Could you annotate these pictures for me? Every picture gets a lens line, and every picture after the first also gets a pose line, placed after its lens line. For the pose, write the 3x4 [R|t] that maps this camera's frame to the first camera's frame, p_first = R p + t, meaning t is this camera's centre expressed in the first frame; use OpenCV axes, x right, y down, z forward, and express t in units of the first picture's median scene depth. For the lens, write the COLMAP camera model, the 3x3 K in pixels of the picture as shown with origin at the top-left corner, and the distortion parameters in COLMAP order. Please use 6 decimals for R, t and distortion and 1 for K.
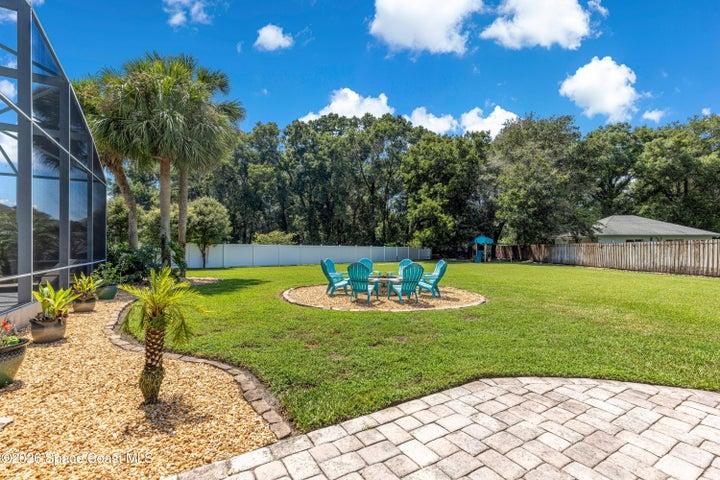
lens RADIAL K [[324.9, 0, 362.1], [0, 324.9, 240.4], [0, 0, 1]] dist [0.001991, -0.000868]
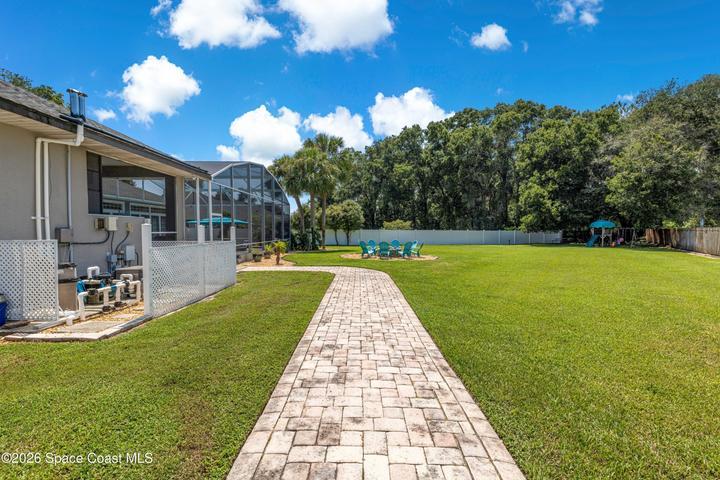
lens RADIAL K [[324.9, 0, 358.4], [0, 324.9, 239.2], [0, 0, 1]] dist [0.001991, -0.000868]
pose [[0.860712, 0.011106, -0.508970, 0.248025], [0.013746, 0.998891, 0.045041, -0.009421], [0.508906, -0.045763, 0.859605, -0.226291]]
